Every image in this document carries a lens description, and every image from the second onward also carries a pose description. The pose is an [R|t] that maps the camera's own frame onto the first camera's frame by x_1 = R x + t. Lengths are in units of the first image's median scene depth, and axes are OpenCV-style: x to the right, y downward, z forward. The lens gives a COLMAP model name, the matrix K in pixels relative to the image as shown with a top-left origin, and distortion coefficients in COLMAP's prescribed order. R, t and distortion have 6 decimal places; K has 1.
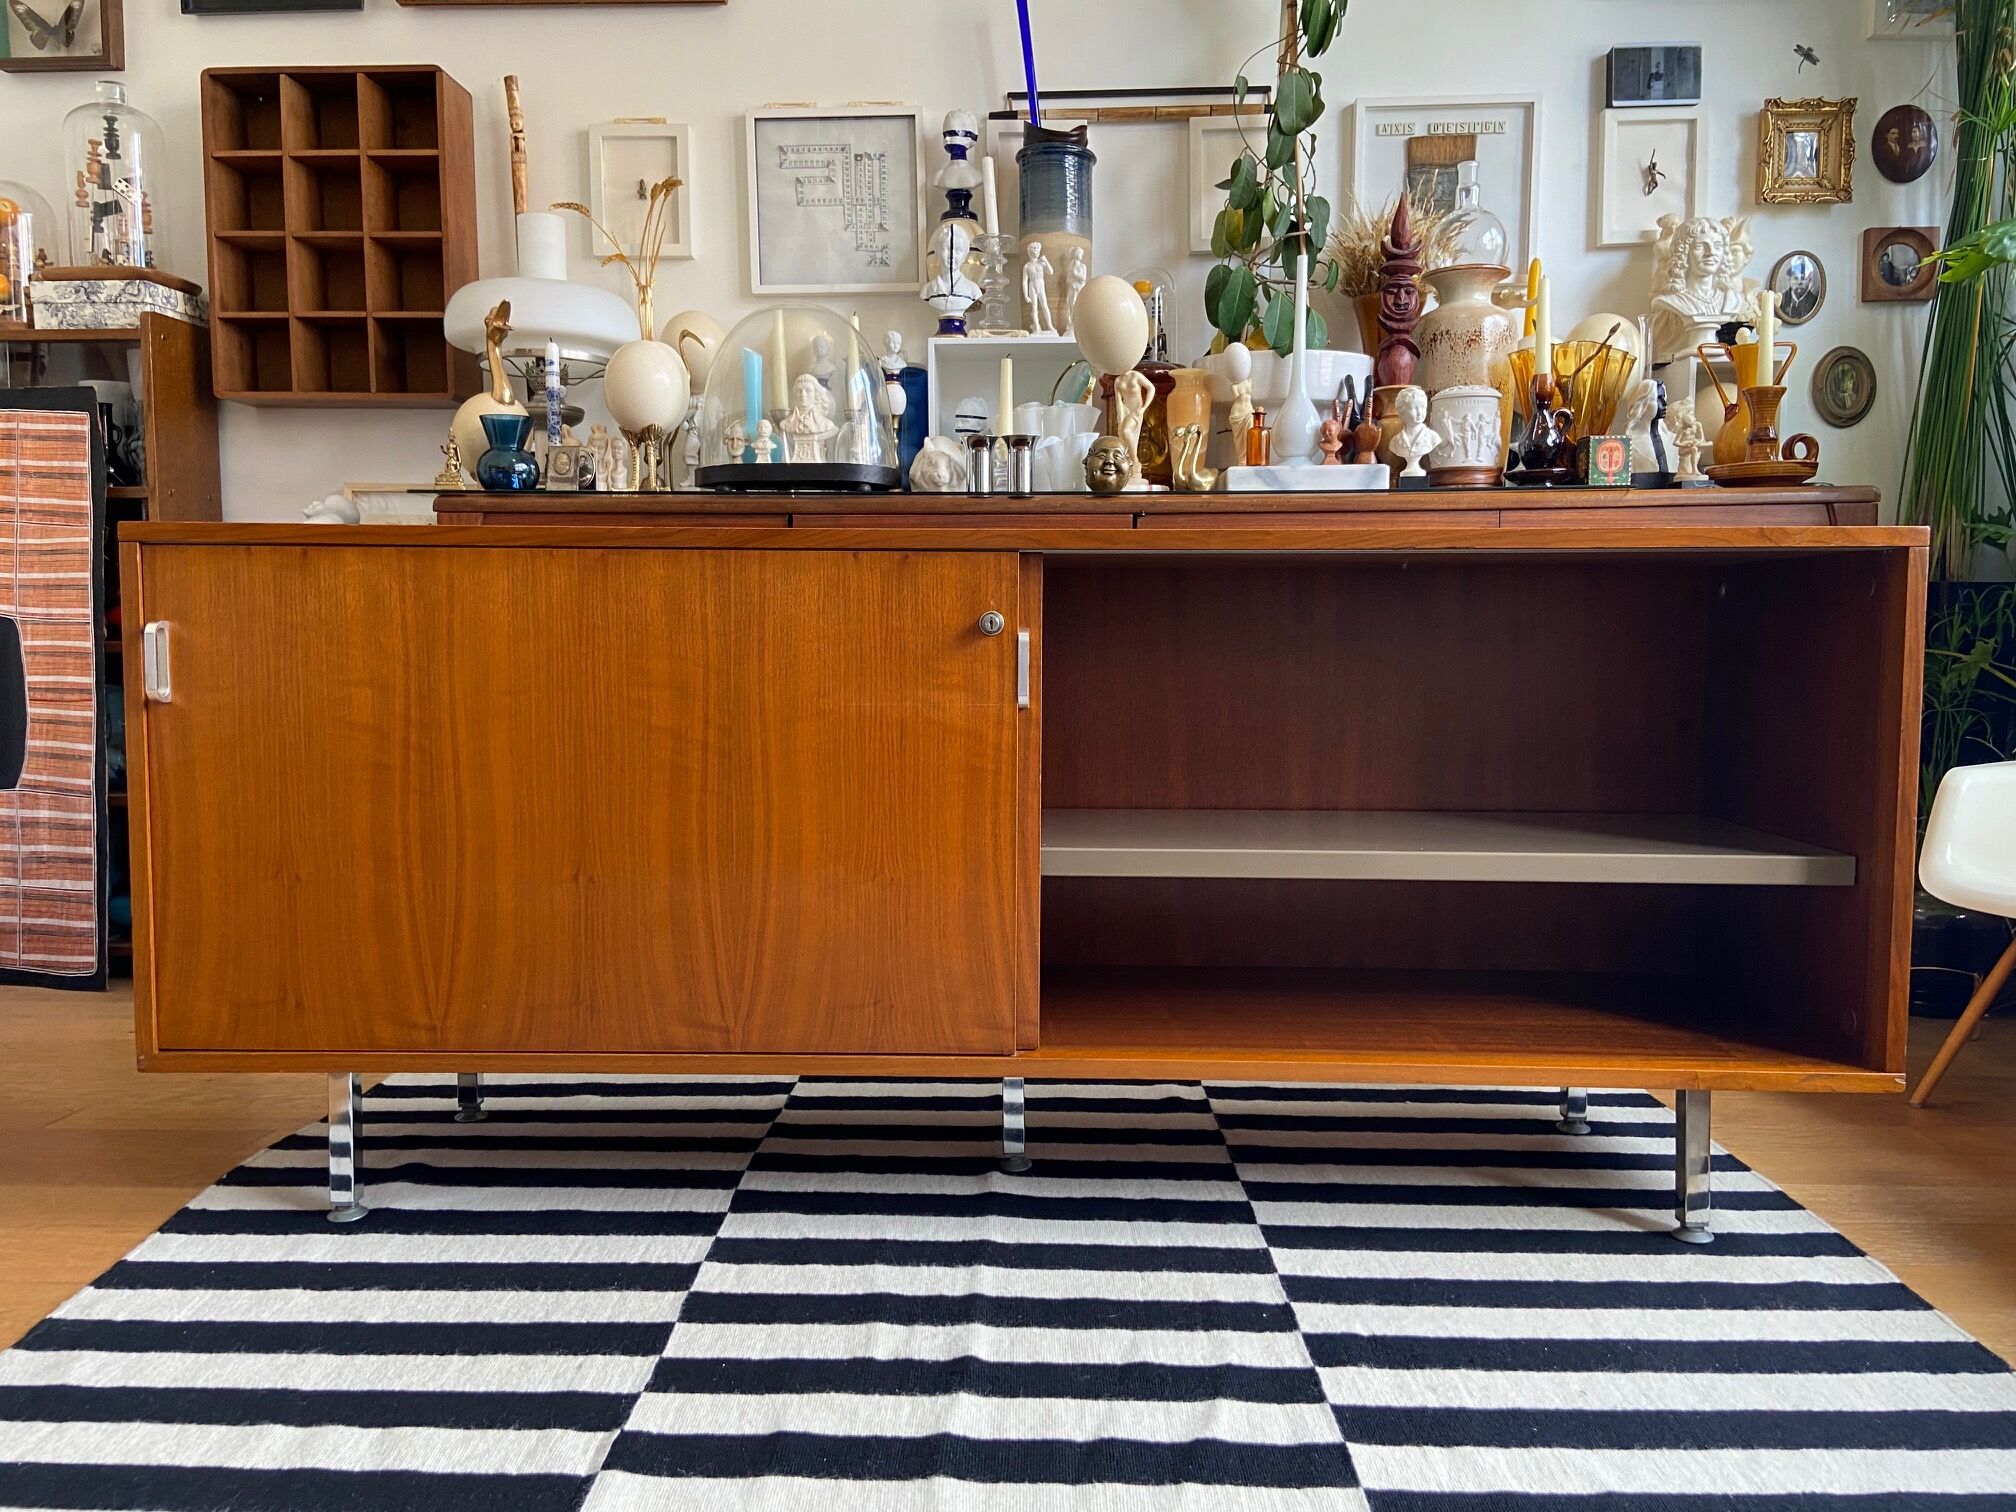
lens RADIAL K [[1510.0, 0, 1003.6], [0, 1510.0, 745.8], [0, 0, 1]] dist [0.111074, -0.137377]
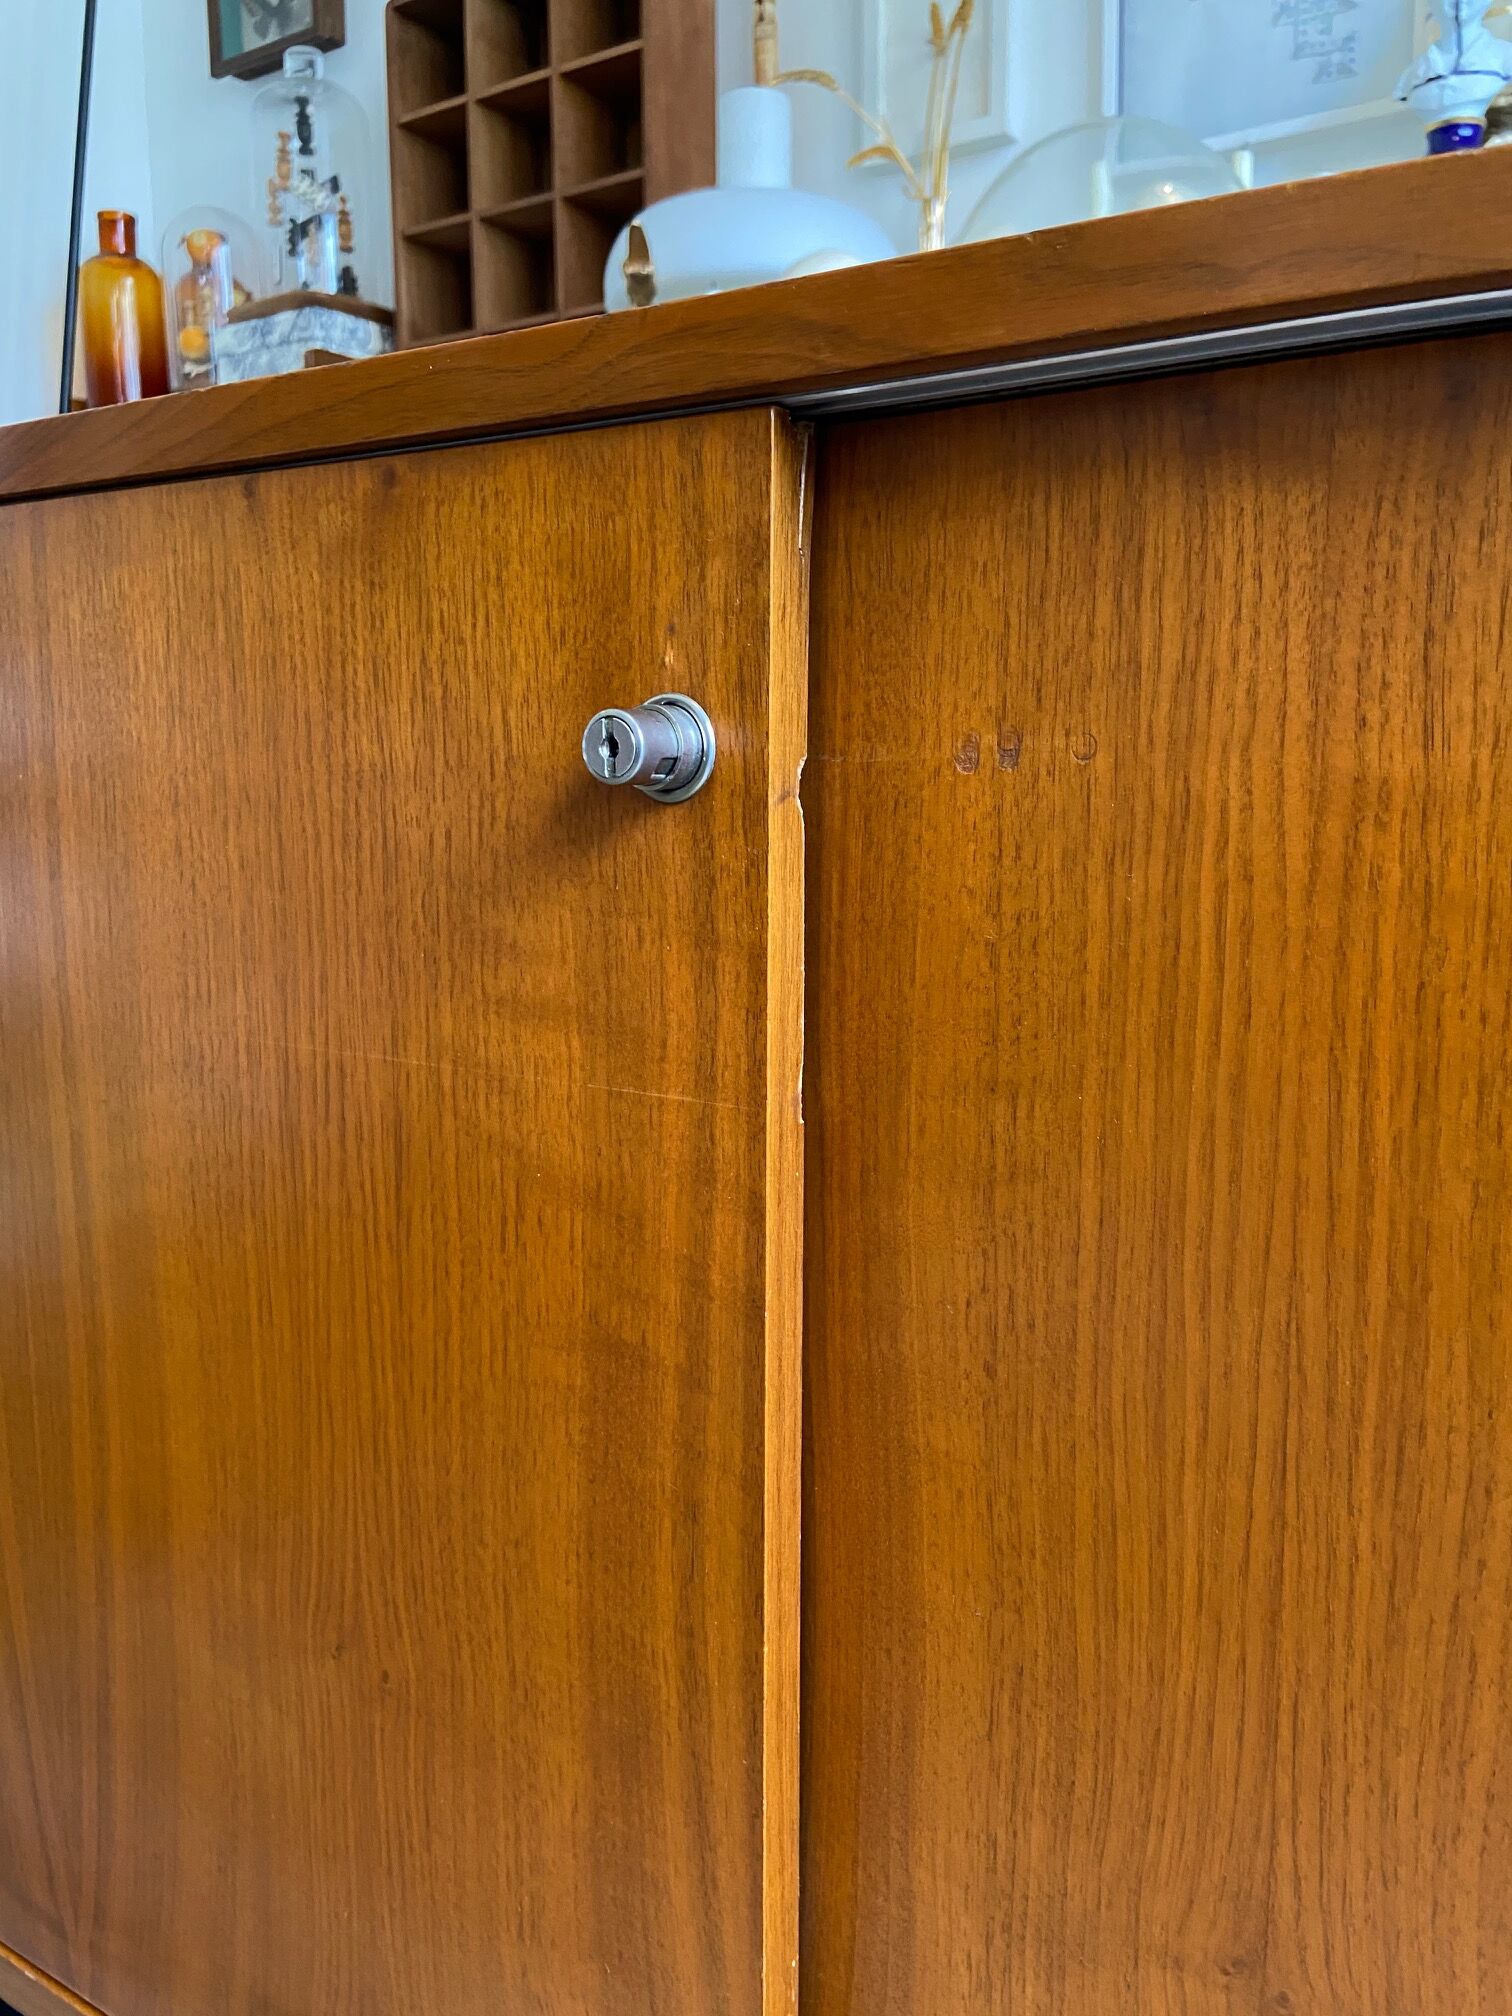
lens RADIAL K [[1624.4, 0, 738.6], [0, 1624.4, 980.3], [0, 0, 1]] dist [0.044200, -0.040993]
pose [[0.843173, 0.070265, -0.533031, 0.076048], [-0.041843, 0.996992, 0.065236, -0.035208], [0.536012, -0.032702, 0.843577, 0.448777]]
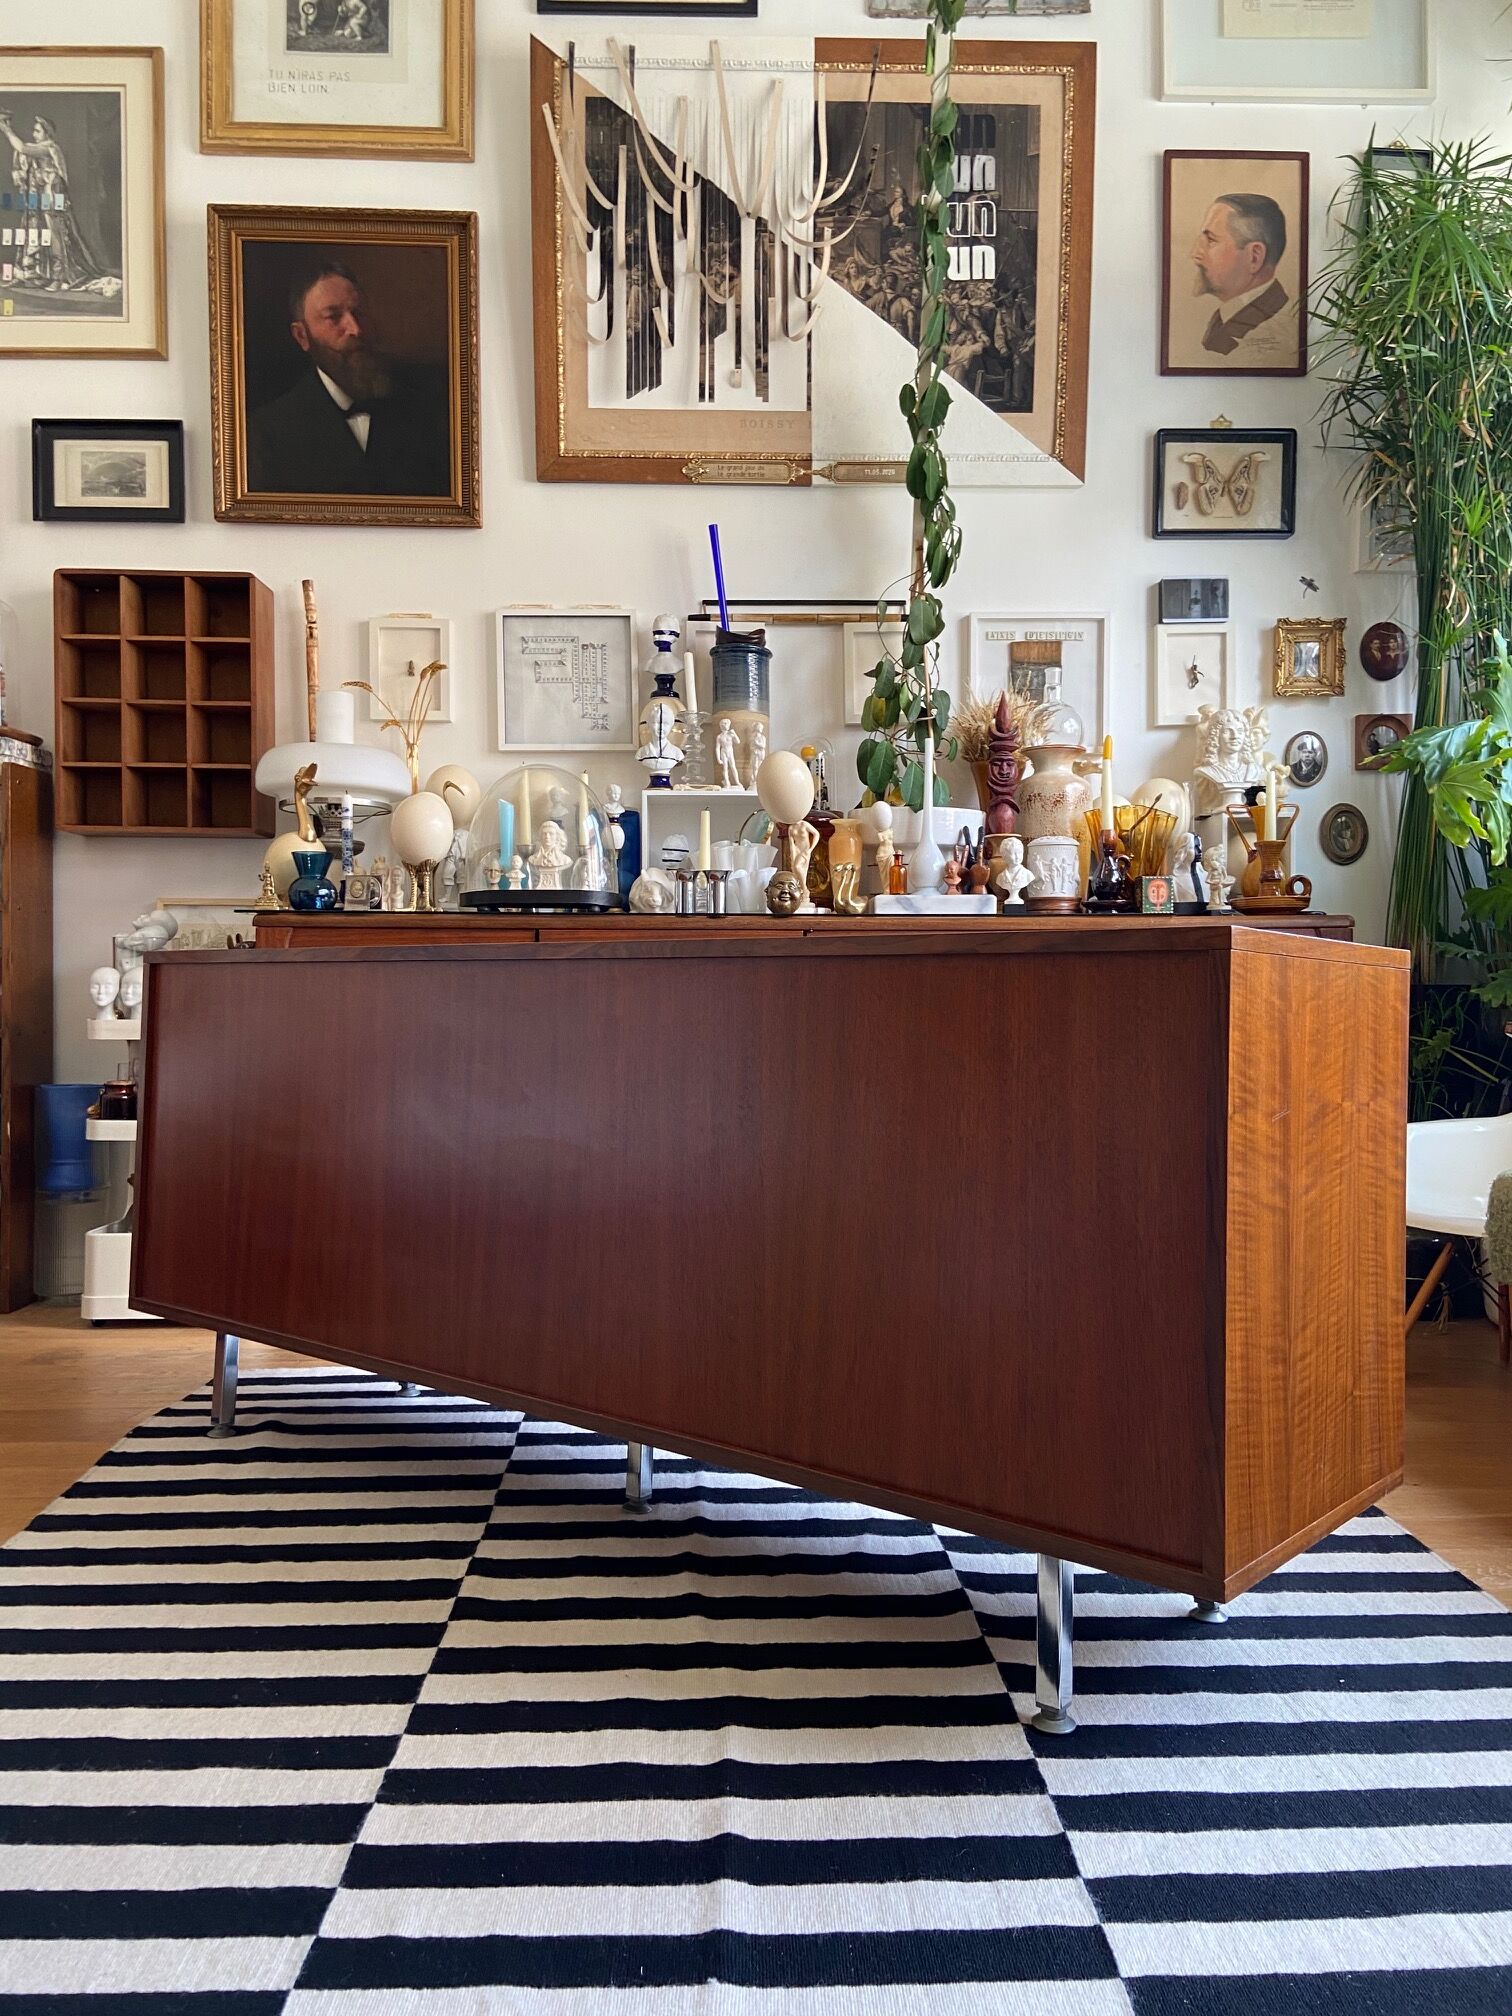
lens RADIAL K [[1510.0, 0, 768.2], [0, 1510.0, 1007.0], [0, 0, 1]] dist [0.111074, -0.137377]
pose [[0.997829, 0.001923, 0.065829, -0.028356], [0.003036, 0.997167, -0.075160, 0.009336], [-0.065788, 0.075196, 0.994996, -0.268142]]
